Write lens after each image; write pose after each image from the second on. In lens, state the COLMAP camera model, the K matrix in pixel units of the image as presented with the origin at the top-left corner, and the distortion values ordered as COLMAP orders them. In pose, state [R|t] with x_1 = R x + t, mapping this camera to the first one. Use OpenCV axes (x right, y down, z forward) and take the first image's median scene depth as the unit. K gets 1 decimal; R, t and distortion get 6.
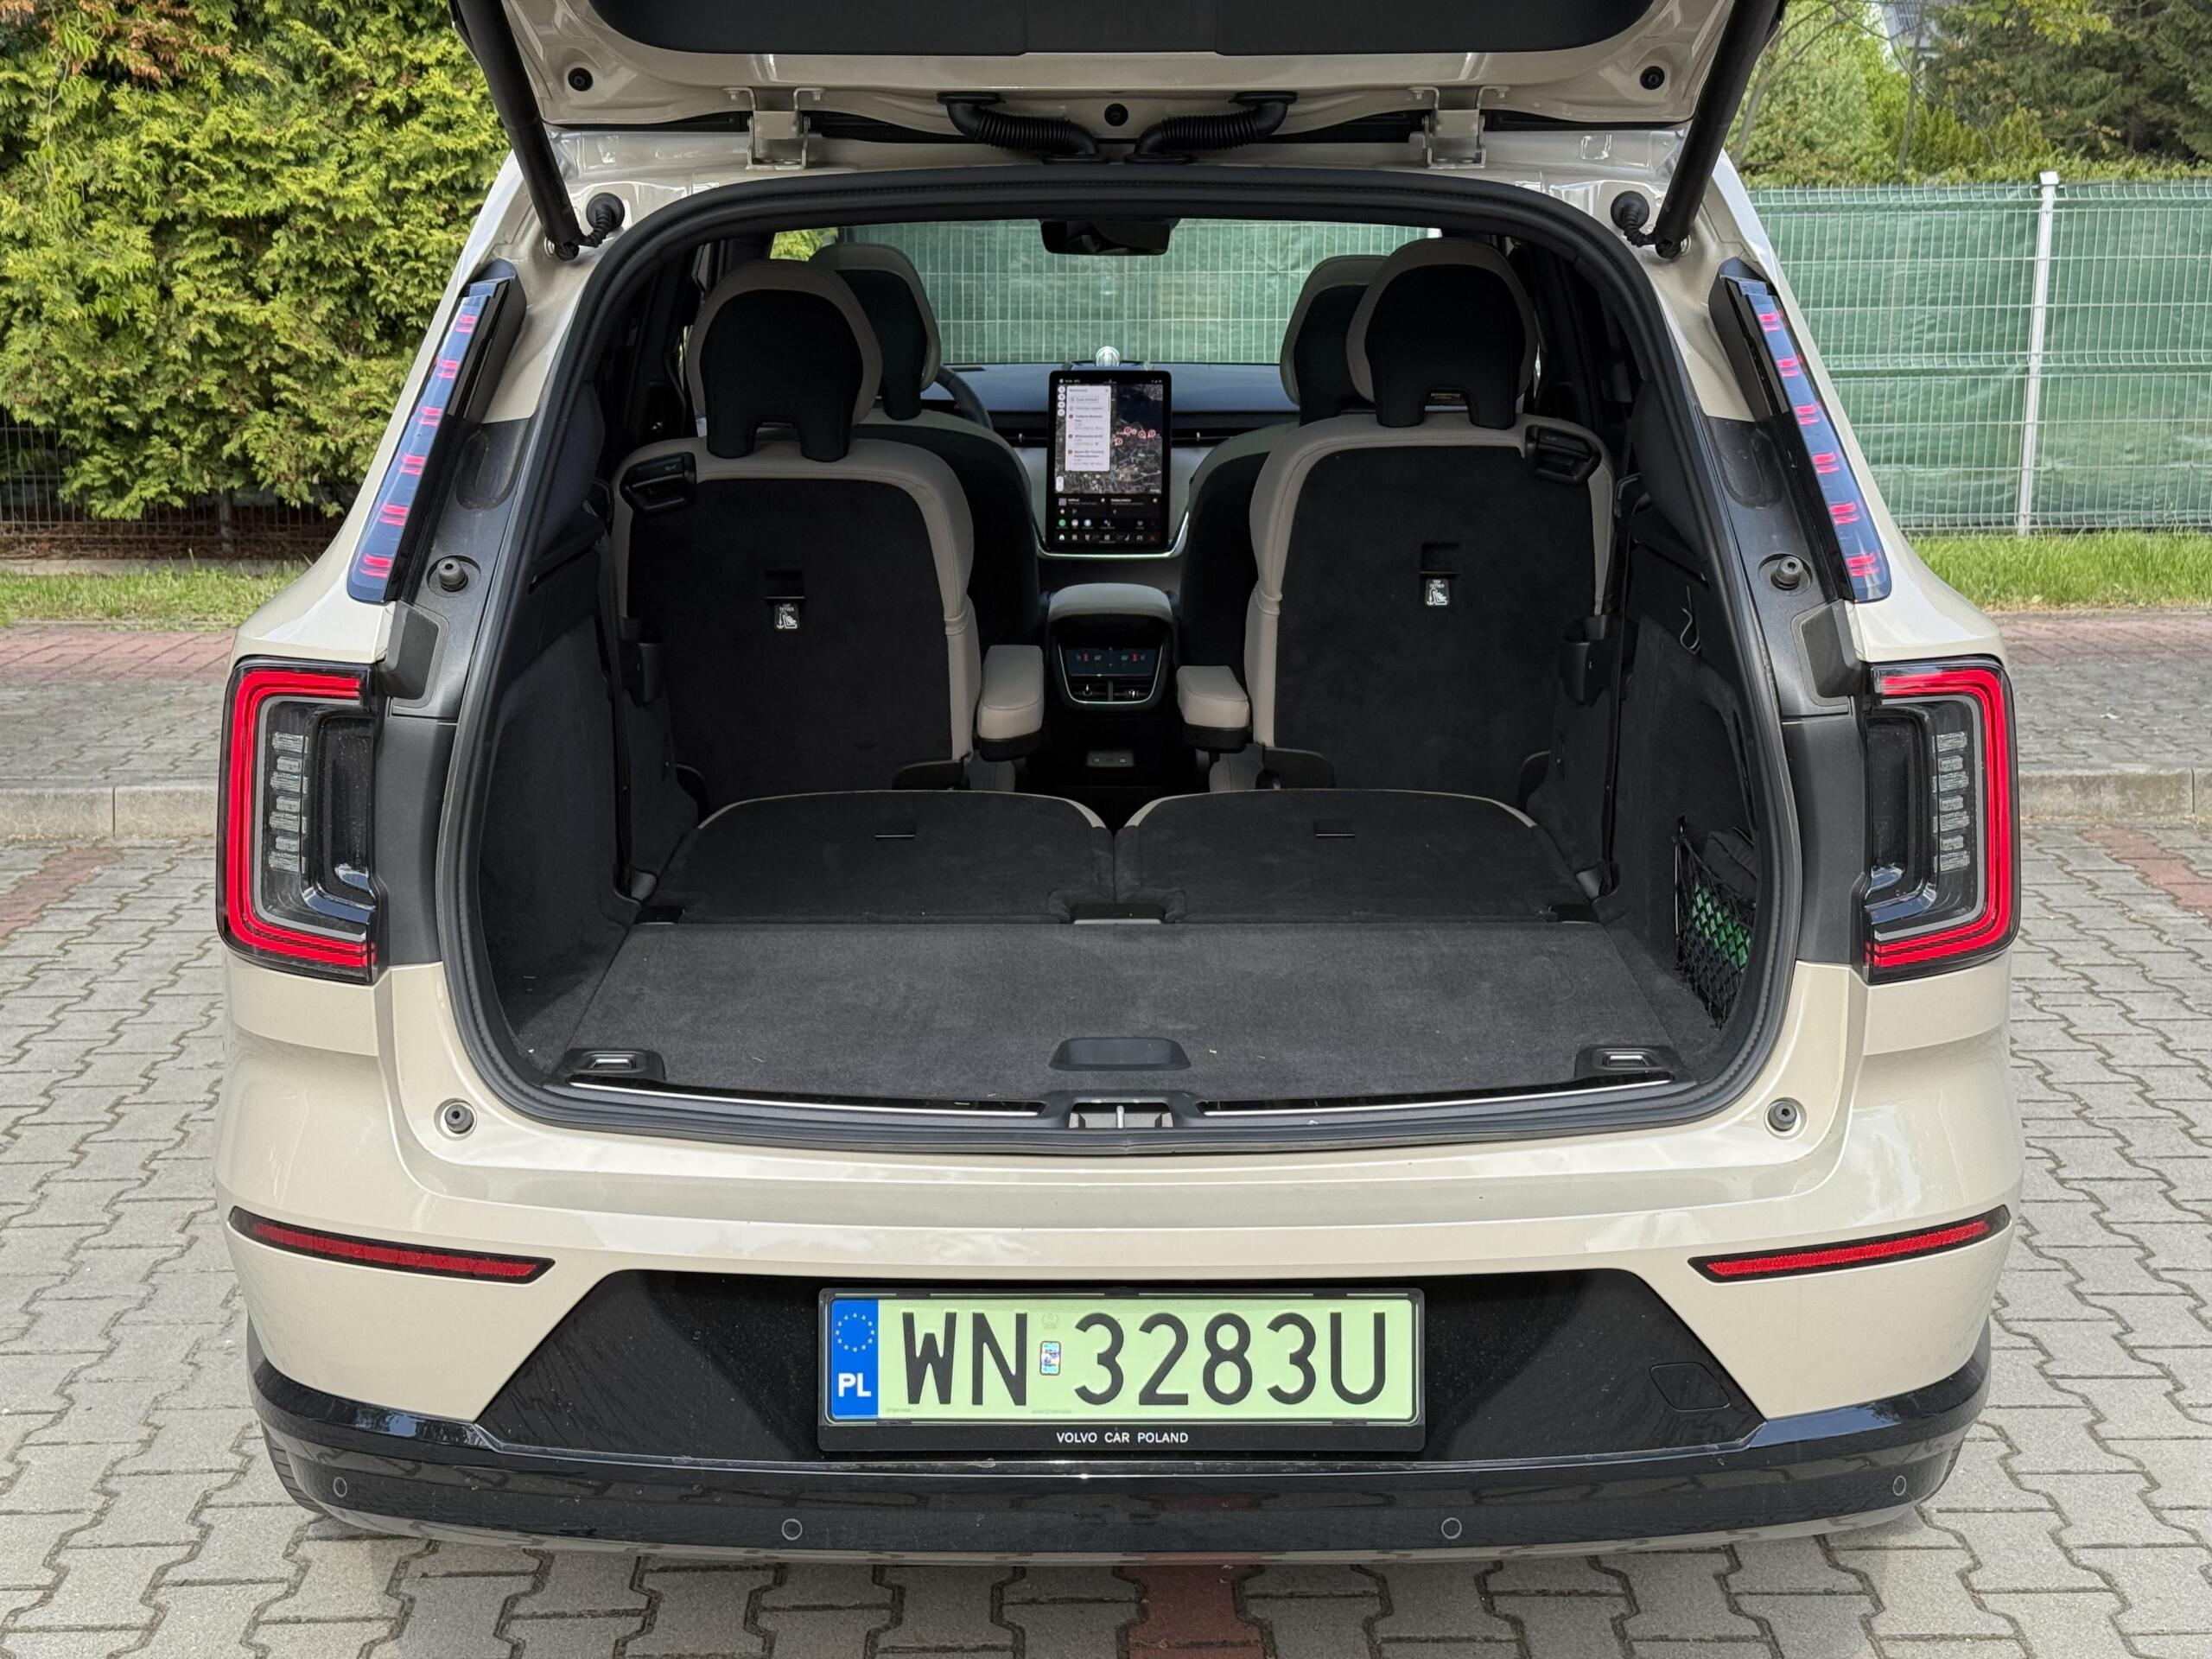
lens RADIAL K [[3101.8, 0, 1112.2], [0, 3101.8, 829.9], [0, 0, 1]] dist [0.270644, 0.000000]
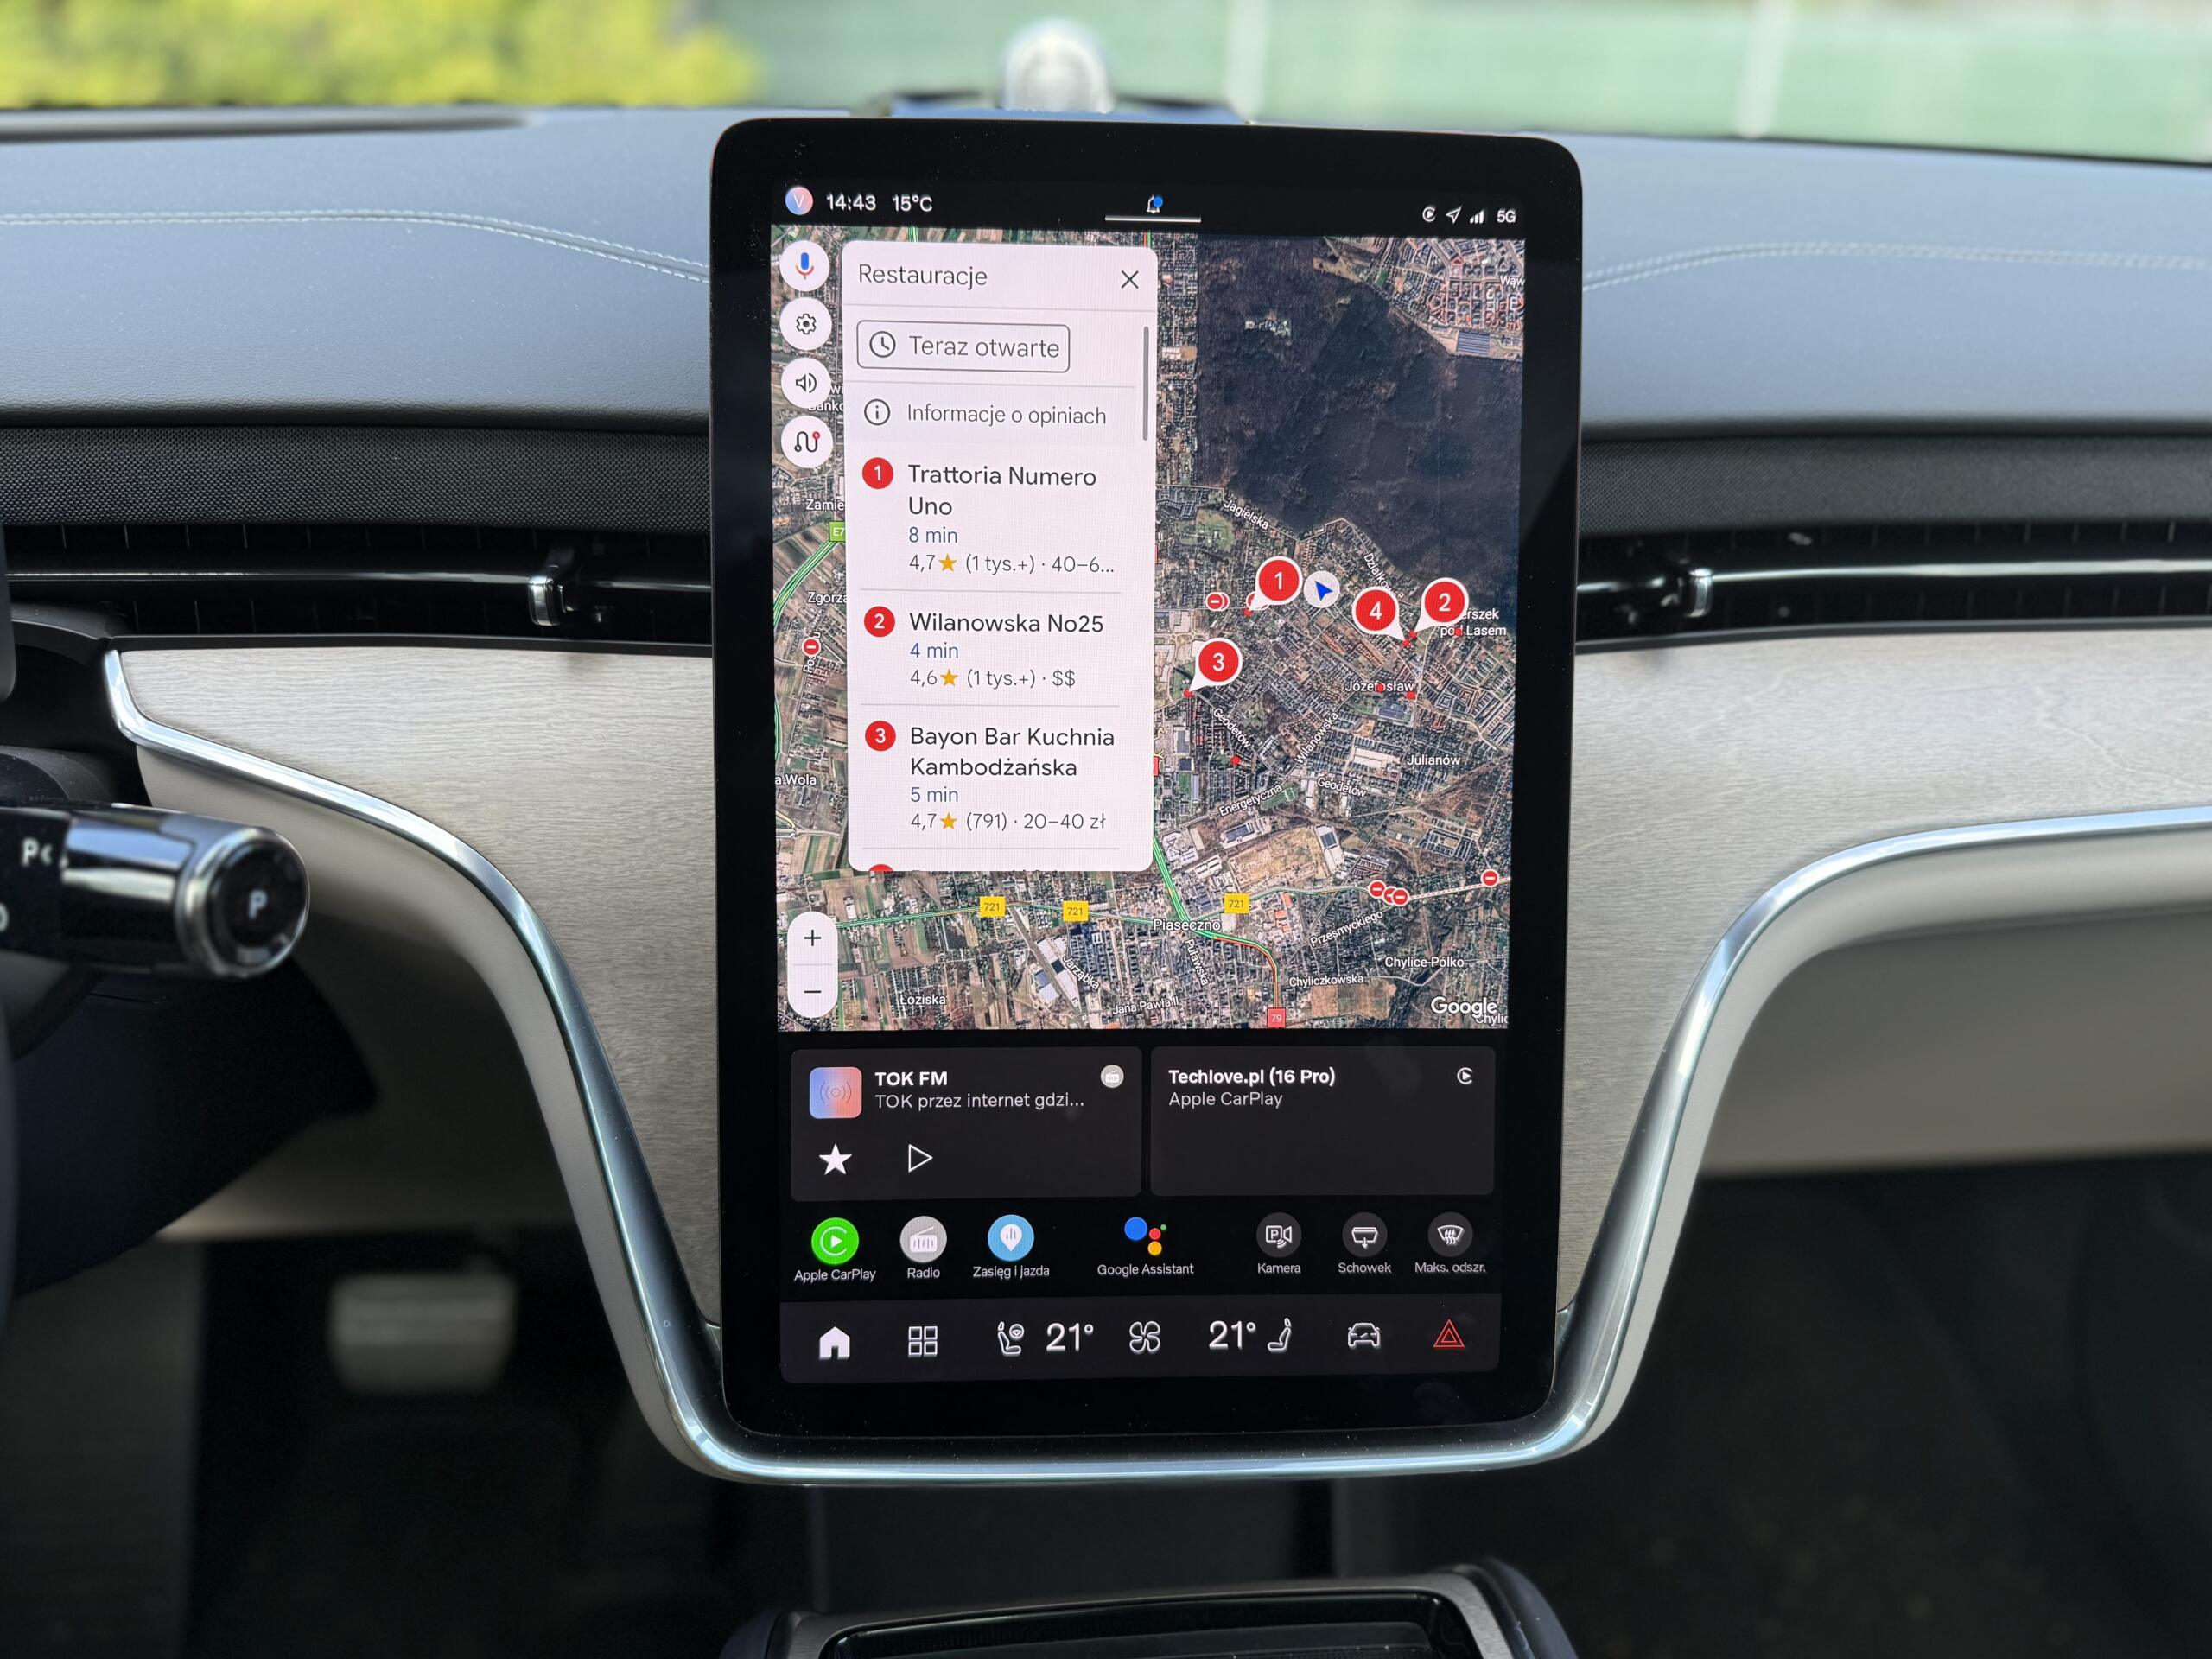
lens RADIAL K [[1543.1, 0, 1095.5], [0, 1543.1, 835.5], [0, 0, 1]] dist [0.080658, -0.000266]
pose [[0.994987, -0.020769, 0.097823, -0.010638], [-0.004589, 0.967684, 0.252123, -0.134603], [-0.099898, -0.251308, 0.962738, 0.927661]]
